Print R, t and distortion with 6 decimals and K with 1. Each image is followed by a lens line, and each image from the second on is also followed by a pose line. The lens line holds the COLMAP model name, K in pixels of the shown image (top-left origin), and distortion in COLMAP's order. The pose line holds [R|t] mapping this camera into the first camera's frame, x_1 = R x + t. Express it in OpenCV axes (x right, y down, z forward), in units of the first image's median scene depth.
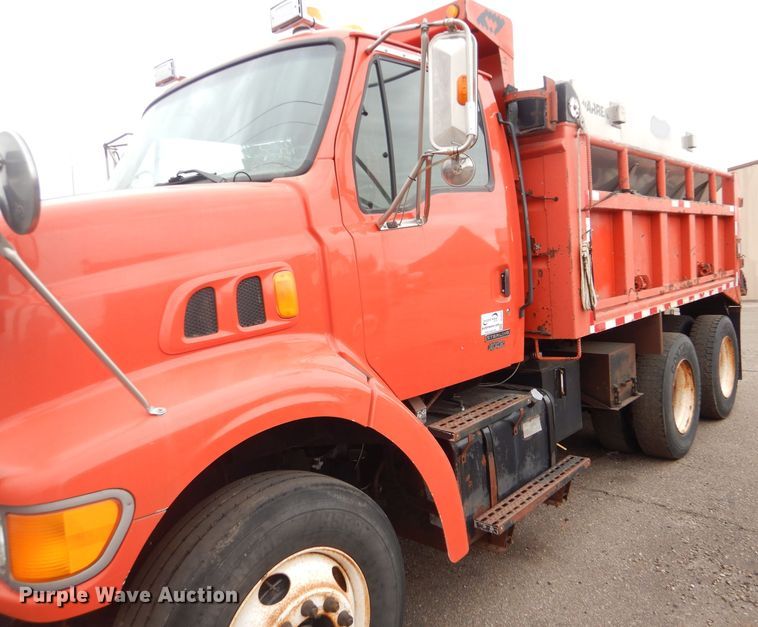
lens RADIAL K [[602.3, 0, 419.2], [0, 602.3, 311.4], [0, 0, 1]] dist [0.003006, 0.001151]
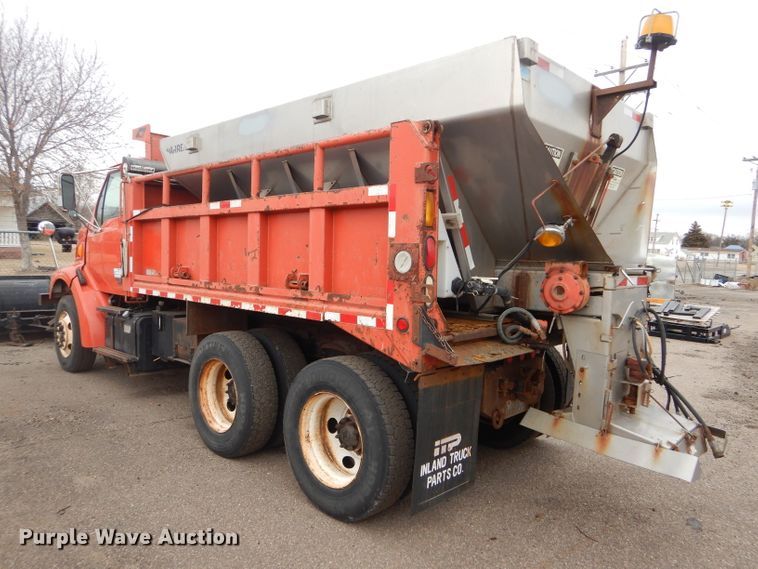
lens RADIAL K [[540.2, 0, 379.0], [0, 540.2, 284.5], [0, 0, 1]] dist [0.009704, -0.001791]
pose [[-0.074586, 0.111272, -0.990987, 1.914987], [-0.104938, 0.987362, 0.118763, -0.264162], [0.991678, 0.112850, -0.061967, 1.929101]]
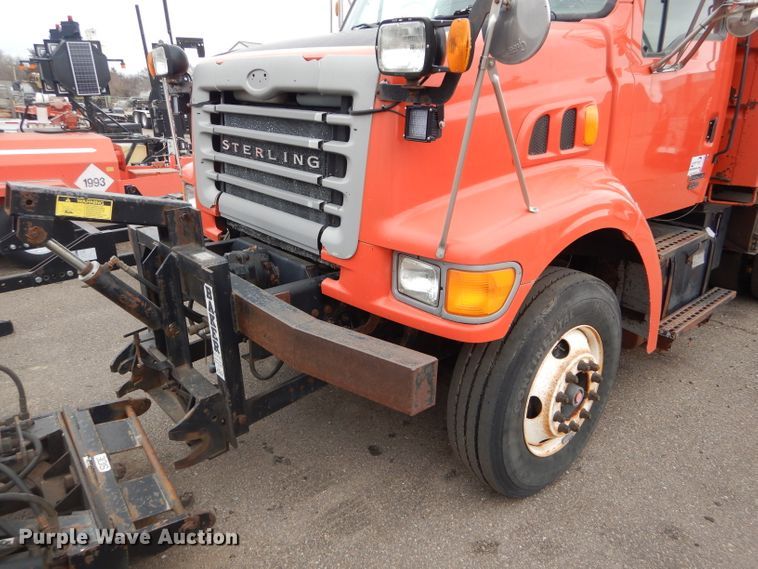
lens RADIAL K [[540.2, 0, 379.0], [0, 540.2, 284.5], [0, 0, 1]] dist [0.009704, -0.001791]
pose [[0.984833, 0.123208, -0.122162, -0.285884], [-0.088491, 0.962307, 0.257165, 0.022567], [0.149242, -0.242454, 0.958615, -0.112932]]
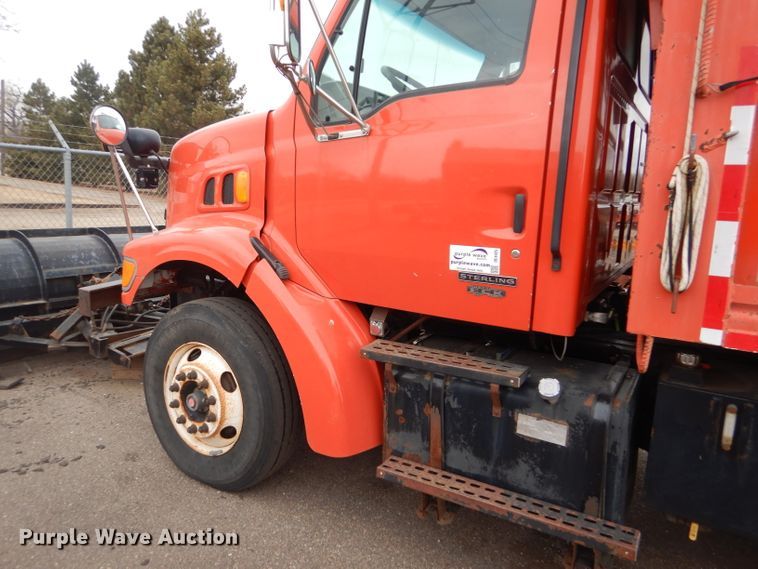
lens RADIAL K [[540.2, 0, 379.0], [0, 540.2, 284.5], [0, 0, 1]] dist [0.009704, -0.001791]
pose [[0.140612, 0.228858, -0.963251, 0.714110], [-0.133026, 0.968462, 0.210677, -0.074007], [0.981087, 0.098514, 0.166622, 0.690836]]
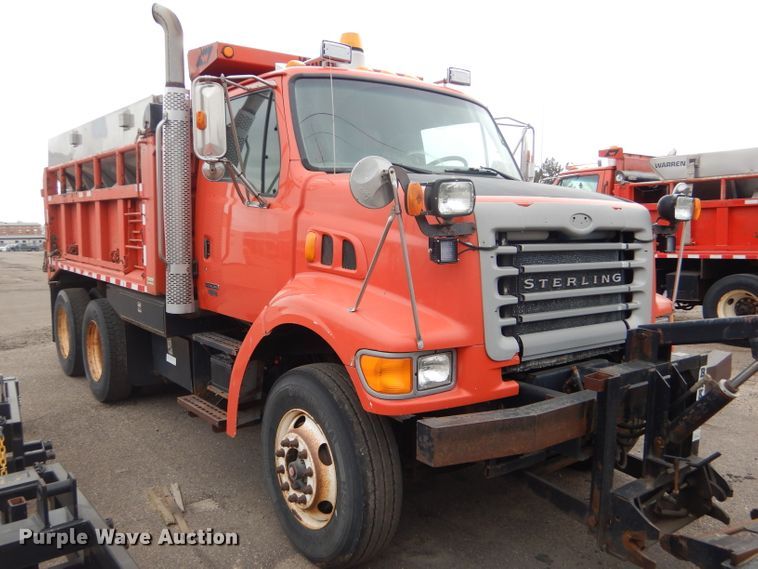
lens RADIAL K [[642.0, 0, 379.0], [0, 642.0, 284.5], [0, 0, 1]] dist [0.011880, 0.002448]
pose [[0.220005, -0.040007, 0.974678, -1.605634], [0.064642, 0.997560, 0.026356, 0.012286], [-0.973355, 0.057207, 0.222054, 0.689545]]
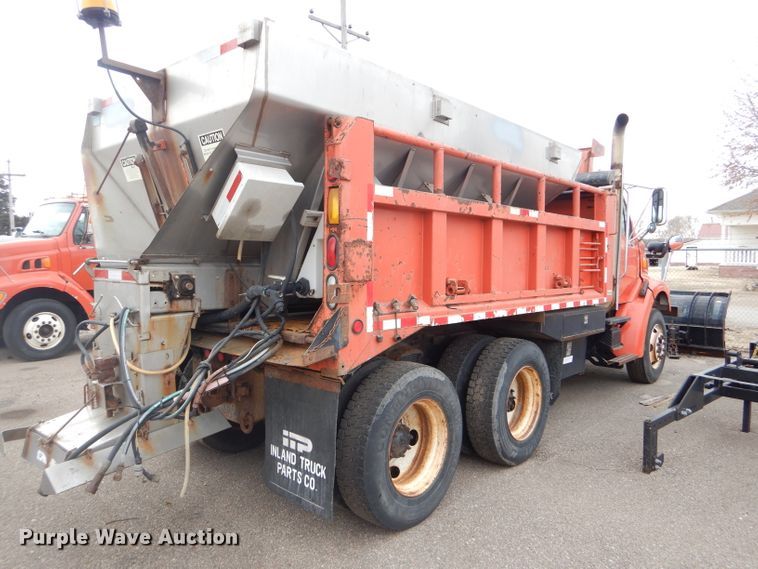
lens RADIAL K [[540.2, 0, 379.0], [0, 540.2, 284.5], [0, 0, 1]] dist [0.009704, -0.001791]
pose [[-0.998101, 0.044795, 0.042292, 0.361440], [0.049704, 0.991134, 0.123216, -0.265296], [-0.036397, 0.125084, -0.991478, 3.251014]]
